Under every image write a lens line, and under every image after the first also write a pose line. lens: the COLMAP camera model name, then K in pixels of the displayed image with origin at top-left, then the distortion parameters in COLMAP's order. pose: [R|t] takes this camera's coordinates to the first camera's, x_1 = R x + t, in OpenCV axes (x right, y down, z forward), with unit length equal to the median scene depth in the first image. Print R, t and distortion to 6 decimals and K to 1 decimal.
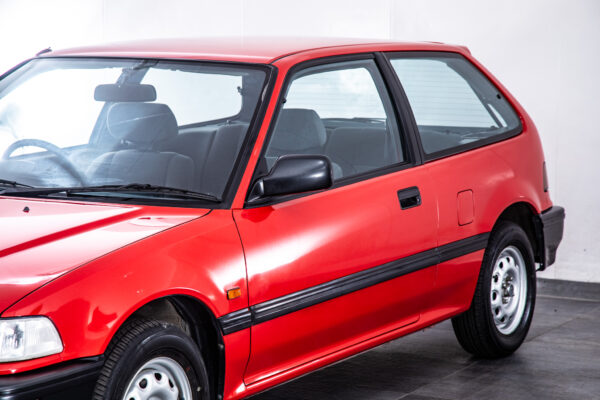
lens RADIAL K [[1633.5, 0, 304.9], [0, 1633.5, 202.3], [0, 0, 1]] dist [0.597513, 0.000000]
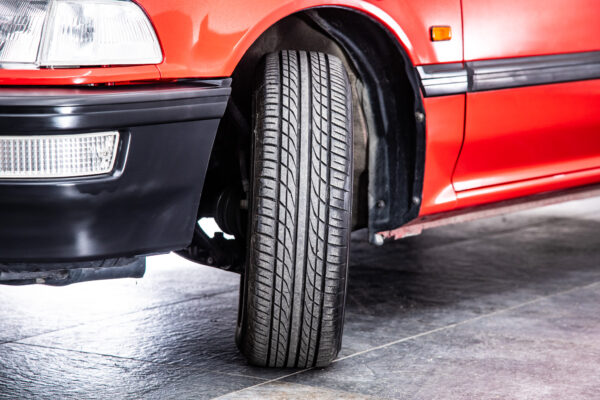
lens RADIAL K [[1633.5, 0, 299.4], [0, 1633.5, 197.6], [0, 0, 1]] dist [0.597513, 0.000000]
pose [[0.995272, 0.013549, -0.096179, -0.034761], [-0.014710, 0.999827, -0.011374, 0.121447], [0.096008, 0.012735, 0.995299, 0.362617]]
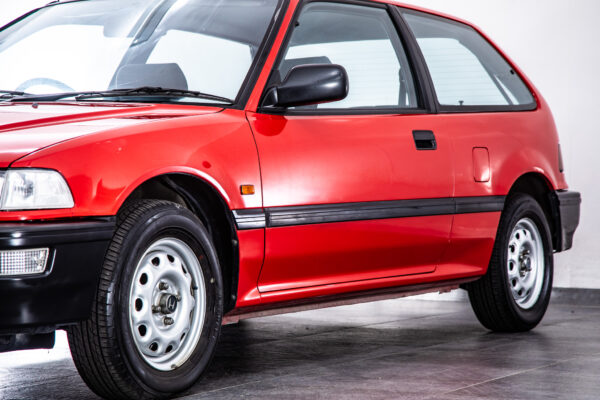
lens RADIAL K [[1633.5, 0, 311.2], [0, 1633.5, 201.4], [0, 0, 1]] dist [0.597513, 0.000000]
pose [[0.999987, -0.004560, 0.002431, -0.007582], [0.004799, 0.993978, -0.109472, 0.163759], [-0.001917, 0.109482, 0.993987, 0.032198]]
